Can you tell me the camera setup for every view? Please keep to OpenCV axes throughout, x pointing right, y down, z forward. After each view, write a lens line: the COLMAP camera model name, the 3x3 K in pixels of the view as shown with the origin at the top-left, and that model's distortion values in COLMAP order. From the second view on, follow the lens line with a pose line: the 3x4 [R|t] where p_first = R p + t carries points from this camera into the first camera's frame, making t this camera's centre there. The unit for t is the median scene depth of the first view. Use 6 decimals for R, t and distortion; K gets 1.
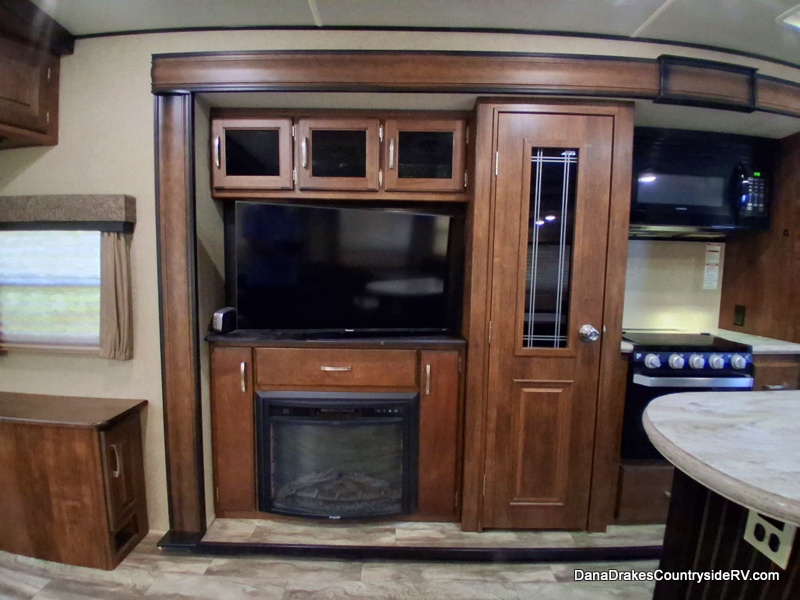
lens RADIAL K [[400.3, 0, 391.7], [0, 400.3, 307.8], [0, 0, 1]] dist [0.000073, -0.043827]
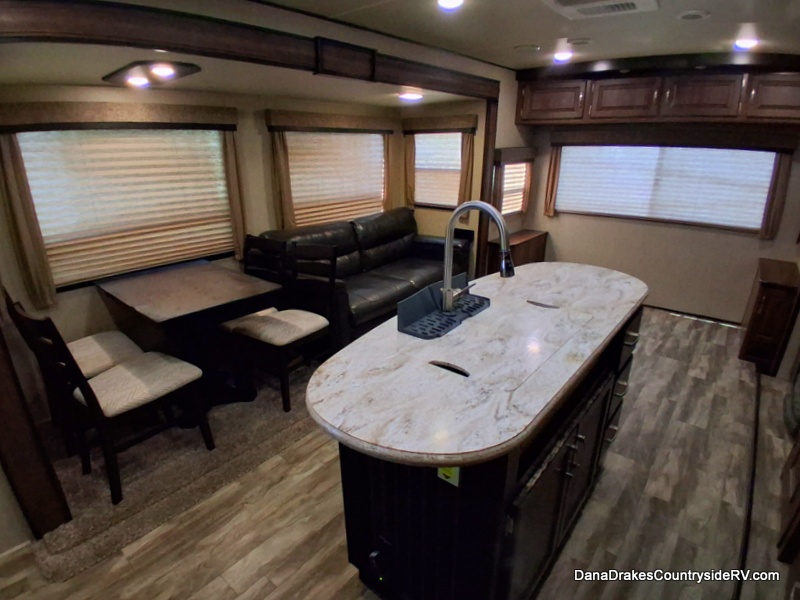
lens RADIAL K [[415.5, 0, 393.1], [0, 415.5, 305.4], [0, 0, 1]] dist [0.013716, -0.055737]
pose [[-0.638901, 0.261886, -0.723340, 1.554169], [-0.080079, 0.912522, 0.401111, -0.202933], [0.765109, 0.314195, -0.562040, 0.653629]]
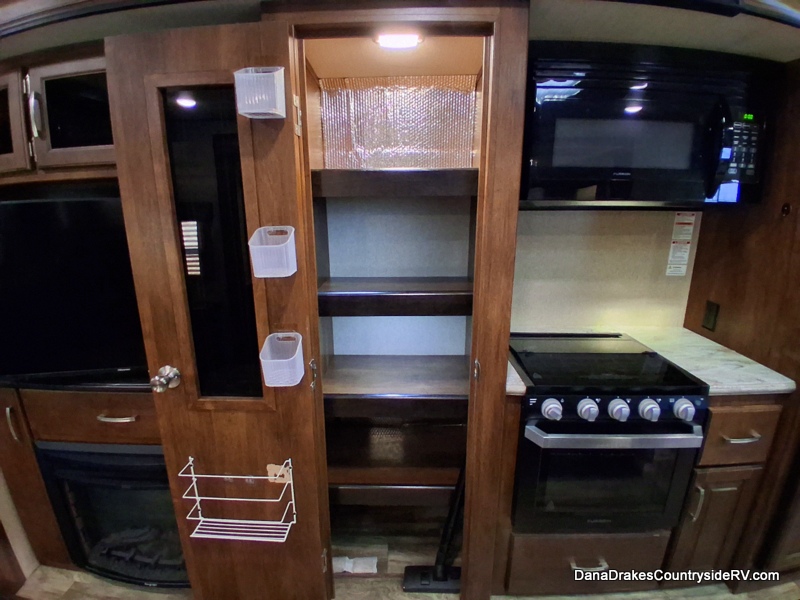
lens RADIAL K [[400.3, 0, 391.7], [0, 400.3, 307.8], [0, 0, 1]] dist [0.000073, -0.043827]
pose [[0.999595, -0.017160, -0.022697, 0.387130], [0.020612, 0.986602, 0.161836, -0.156378], [0.019615, -0.162238, 0.986557, 0.326793]]
